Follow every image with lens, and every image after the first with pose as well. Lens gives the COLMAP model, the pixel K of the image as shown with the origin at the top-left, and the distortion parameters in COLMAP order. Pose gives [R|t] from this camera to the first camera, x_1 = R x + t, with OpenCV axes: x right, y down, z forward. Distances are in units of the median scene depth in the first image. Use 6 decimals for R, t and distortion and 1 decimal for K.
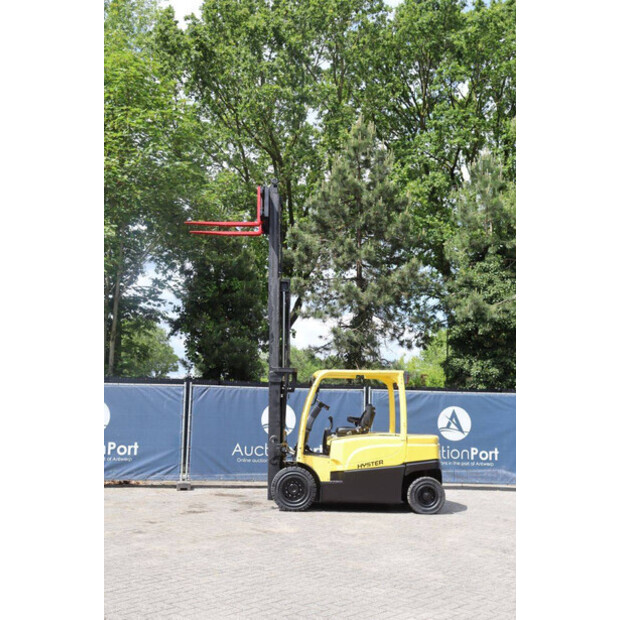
lens RADIAL K [[710.7, 0, 310.0], [0, 710.7, 310.0], [0, 0, 1]] dist [-0.057426, 0.219541]
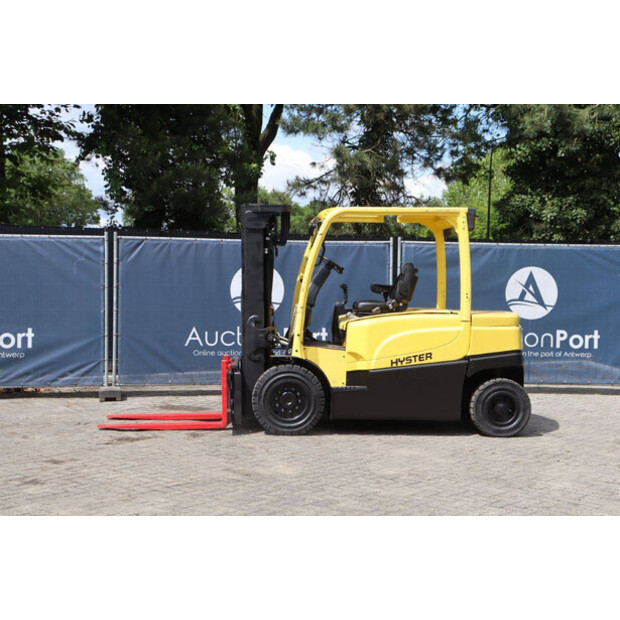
lens RADIAL K [[979.8, 0, 310.0], [0, 979.8, 310.0], [0, 0, 1]] dist [0.127532, 0.053434]
pose [[0.999624, -0.010714, 0.025240, -0.019850], [0.006171, 0.984788, 0.173650, 0.020537], [-0.026716, -0.173429, 0.984484, 0.133200]]
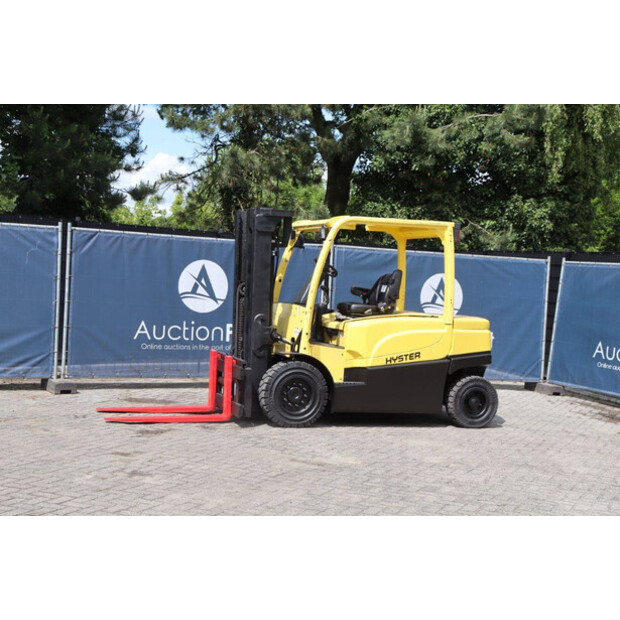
lens RADIAL K [[979.8, 0, 310.0], [0, 979.8, 310.0], [0, 0, 1]] dist [0.127532, 0.053434]
pose [[0.953025, 0.017661, 0.302375, -0.230879], [-0.073482, 0.981957, 0.174245, 0.011743], [-0.293842, -0.188279, 0.937127, 0.122182]]
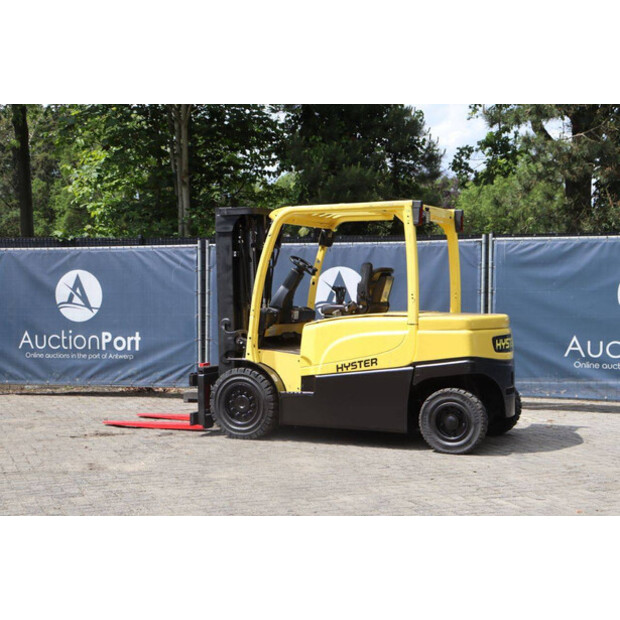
lens RADIAL K [[1081.5, 0, 311.5], [0, 1081.5, 292.2], [0, 0, 1]] dist [0.161027, -0.031653]
pose [[0.892057, -0.022650, -0.451355, 0.370139], [0.087775, 0.988408, 0.123878, 0.035124], [0.443317, -0.150124, 0.883704, 0.161262]]
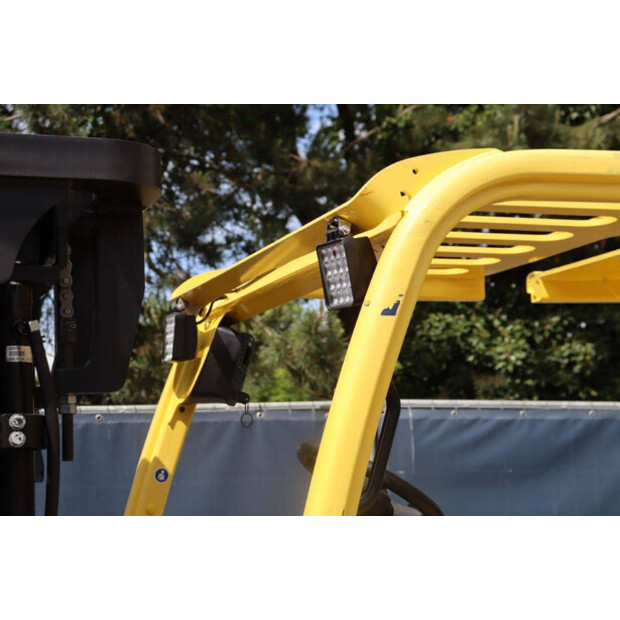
lens RADIAL K [[1462.7, 0, 320.7], [0, 1462.7, 325.4], [0, 0, 1]] dist [0.481183, 0.528449]
pose [[0.950512, -0.014525, 0.310347, -0.052517], [0.005567, 0.999542, 0.029729, 0.084358], [-0.310637, -0.026530, 0.950158, 0.666166]]
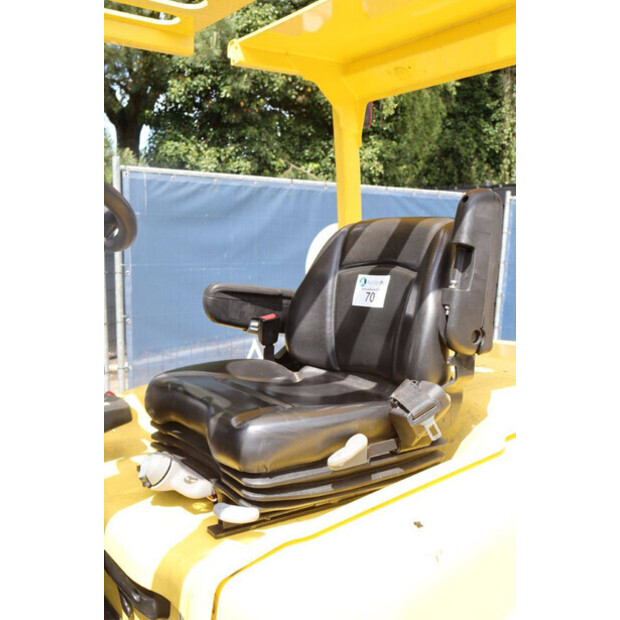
lens RADIAL K [[656.5, 0, 310.0], [0, 656.5, 310.0], [0, 0, 1]] dist [-0.037758, -0.002203]
pose [[0.827350, -0.078872, 0.556122, -0.003422], [-0.065470, 0.969802, 0.234941, 0.106816], [-0.557859, -0.230788, 0.797202, 0.770924]]
